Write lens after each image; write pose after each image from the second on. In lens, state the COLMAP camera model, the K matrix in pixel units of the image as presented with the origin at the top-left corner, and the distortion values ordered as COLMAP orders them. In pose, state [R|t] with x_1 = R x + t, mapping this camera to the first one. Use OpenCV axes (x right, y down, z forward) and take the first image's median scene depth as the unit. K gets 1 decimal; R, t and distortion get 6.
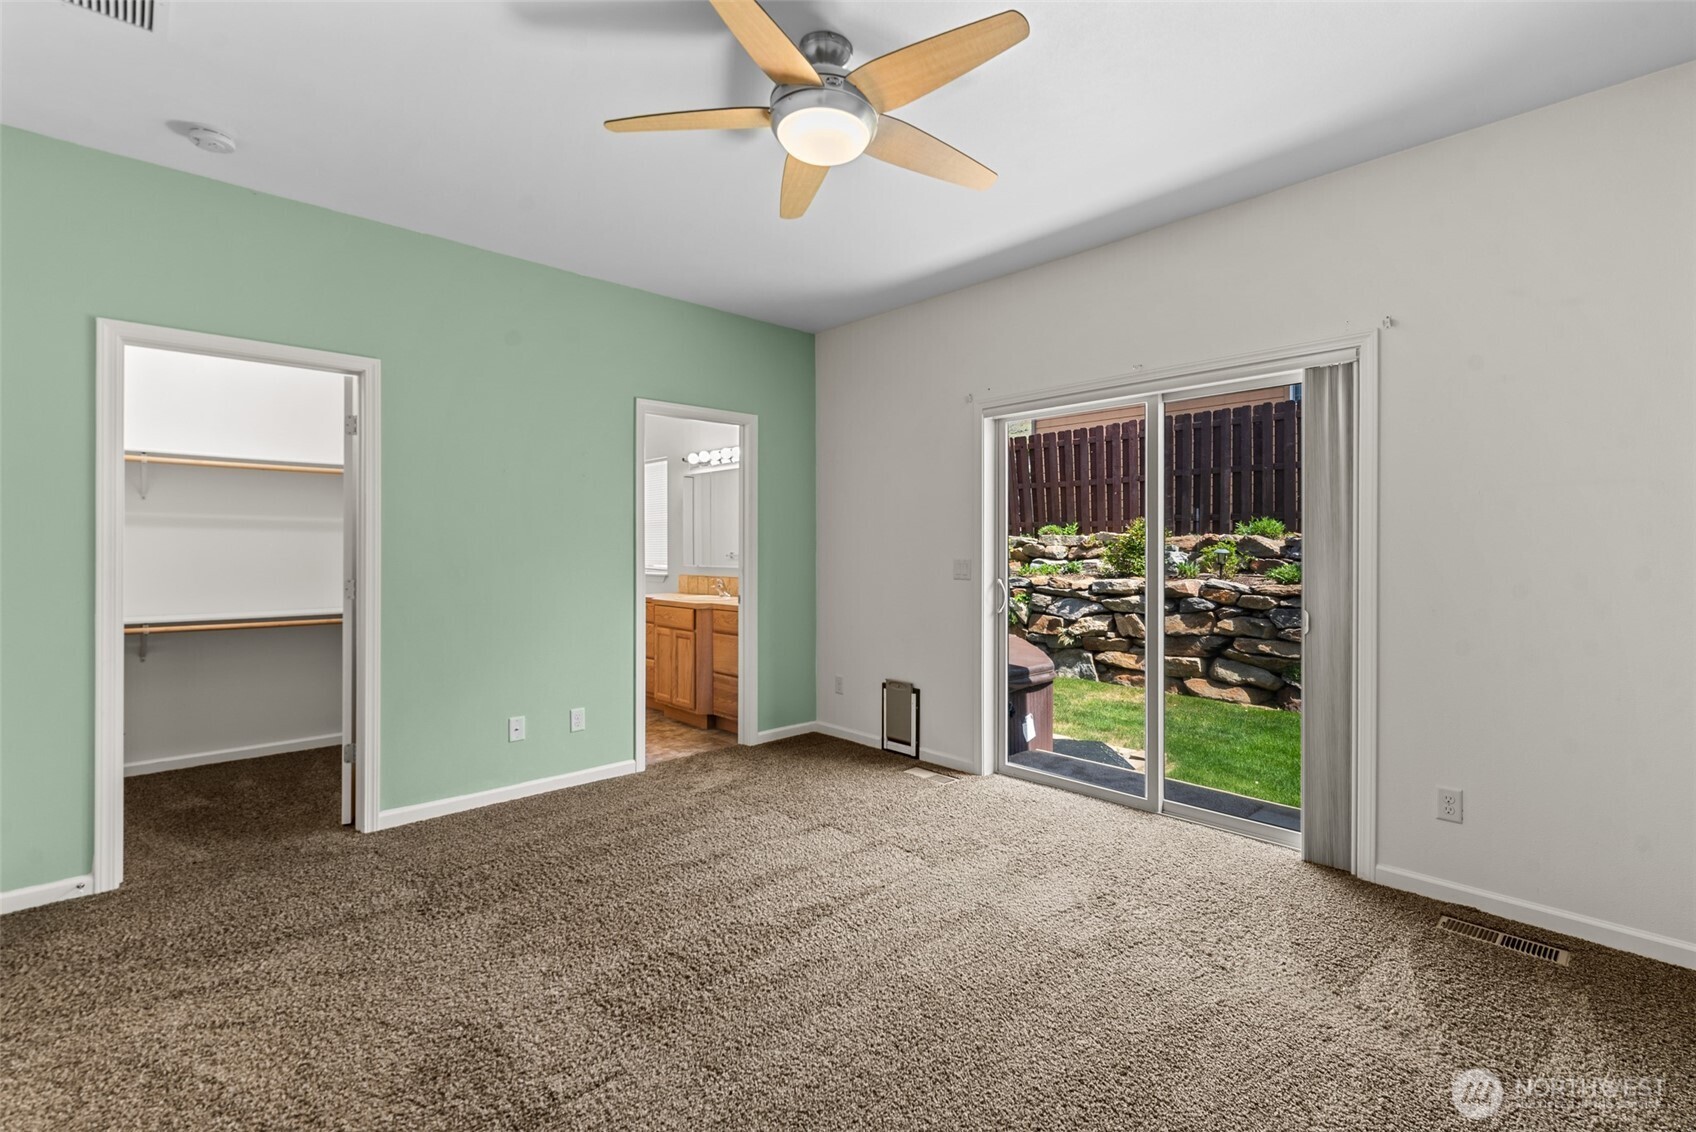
lens RADIAL K [[745.5, 0, 858.2], [0, 745.5, 558.0], [0, 0, 1]] dist [0.000138, -0.001185]
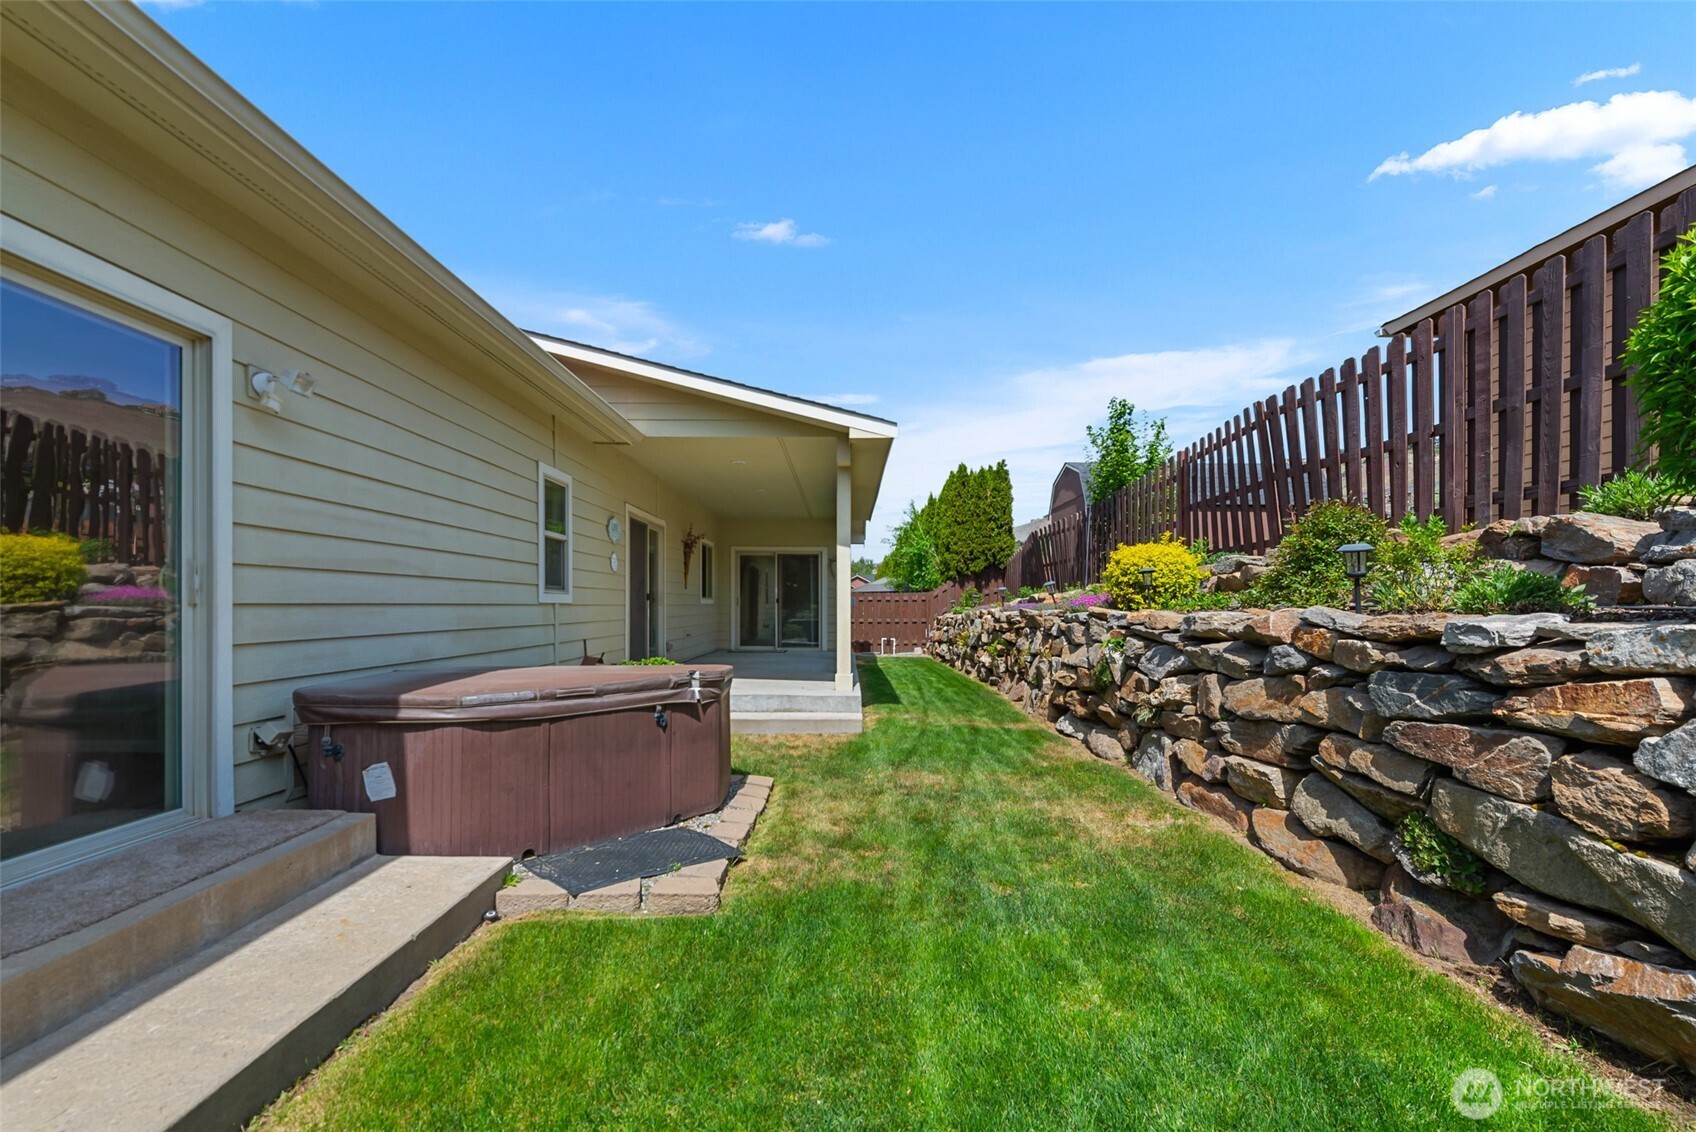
lens RADIAL K [[745.5, 0, 861.1], [0, 745.5, 606.7], [0, 0, 1]] dist [0.000138, -0.001185]
pose [[0.725297, 0.001209, -0.688435, 0.591700], [-0.012232, 0.999863, -0.011131, 0.037273], [0.688328, 0.016494, 0.725212, 0.454441]]
